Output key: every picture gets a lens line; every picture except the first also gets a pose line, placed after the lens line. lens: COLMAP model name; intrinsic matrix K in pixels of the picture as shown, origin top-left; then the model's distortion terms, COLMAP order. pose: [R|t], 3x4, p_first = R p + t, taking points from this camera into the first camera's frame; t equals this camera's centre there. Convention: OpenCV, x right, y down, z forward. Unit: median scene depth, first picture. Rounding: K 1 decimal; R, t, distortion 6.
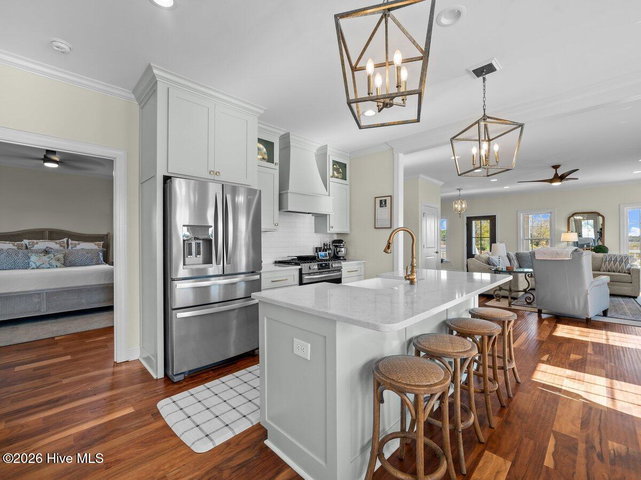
lens RADIAL K [[281.5, 0, 319.3], [0, 281.5, 238.7], [0, 0, 1]] dist [-0.070475, 0.032833]
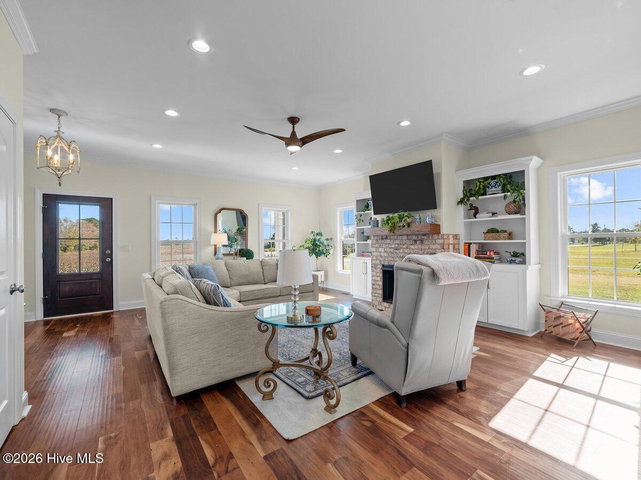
lens RADIAL K [[281.5, 0, 319.3], [0, 281.5, 238.7], [0, 0, 1]] dist [-0.070475, 0.032833]
pose [[0.139107, 0.013860, 0.990180, 0.207788], [0.002762, 0.999893, -0.014384, 0.006050], [-0.990274, 0.004736, 0.139053, 0.668929]]
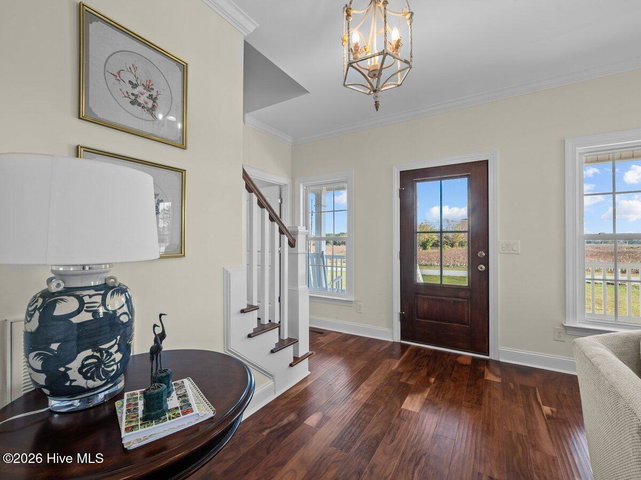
lens RADIAL K [[281.5, 0, 319.3], [0, 281.5, 238.7], [0, 0, 1]] dist [-0.070475, 0.032833]
pose [[0.973155, 0.006528, 0.230056, 0.496474], [-0.005523, 0.999972, -0.005015, 0.008883], [-0.230083, 0.003610, 0.973164, 0.959028]]
